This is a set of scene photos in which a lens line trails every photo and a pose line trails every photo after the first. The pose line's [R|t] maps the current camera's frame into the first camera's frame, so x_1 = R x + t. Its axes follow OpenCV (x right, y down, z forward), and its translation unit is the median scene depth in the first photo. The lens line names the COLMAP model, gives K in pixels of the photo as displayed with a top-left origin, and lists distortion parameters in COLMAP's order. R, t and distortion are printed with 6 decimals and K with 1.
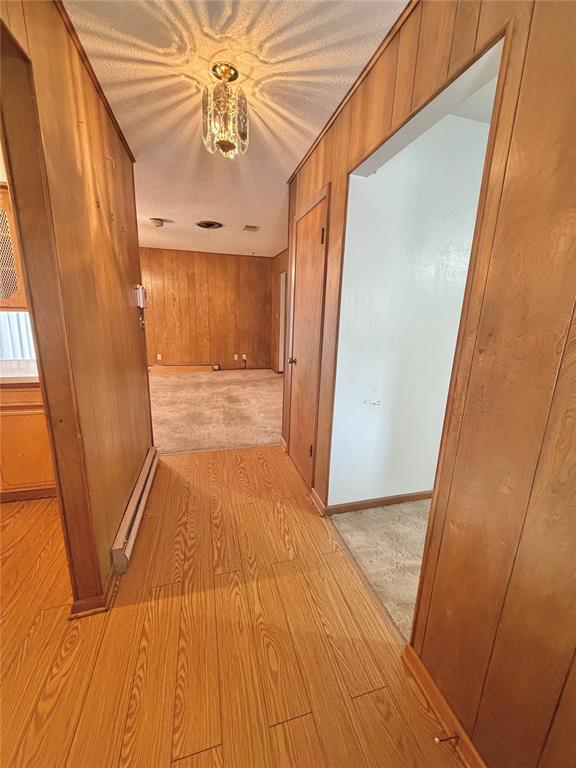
lens RADIAL K [[304.3, 0, 286.7], [0, 304.3, 382.1], [0, 0, 1]] dist [-0.001320, 0.000014]
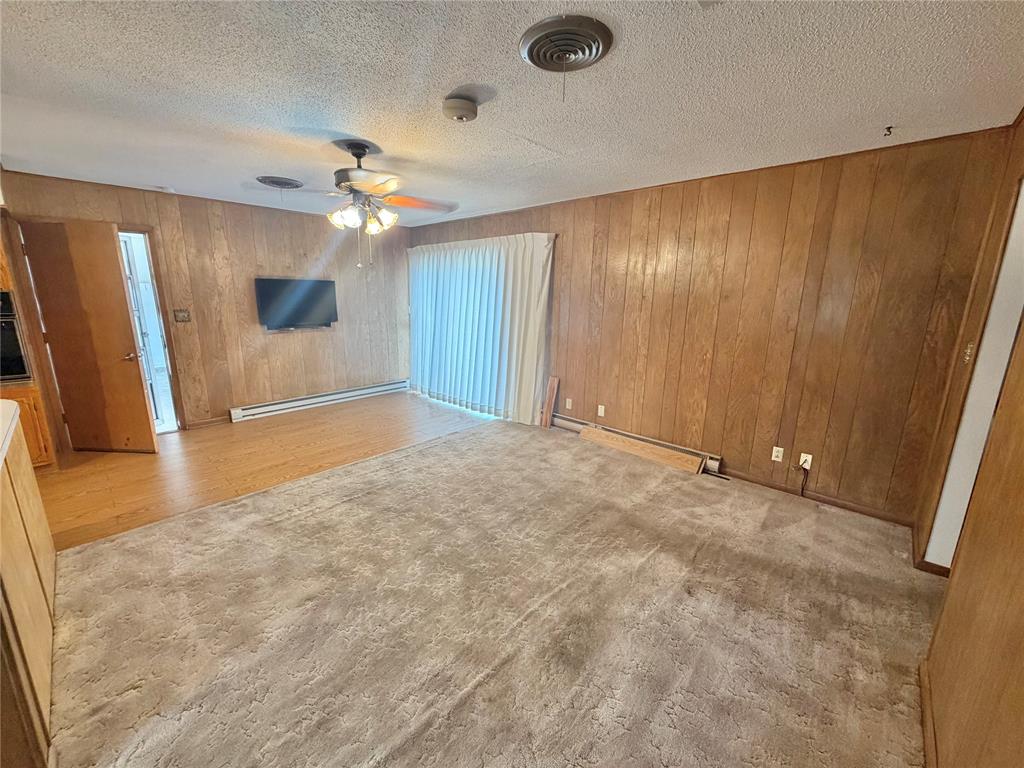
lens RADIAL K [[405.8, 0, 510.5], [0, 405.8, 383.8], [0, 0, 1]] dist [-0.001320, 0.000014]
pose [[0.531554, 0.157584, -0.832236, 0.050555], [-0.197202, 0.978565, 0.059337, -0.134970], [0.823748, 0.132578, 0.551236, 0.496684]]
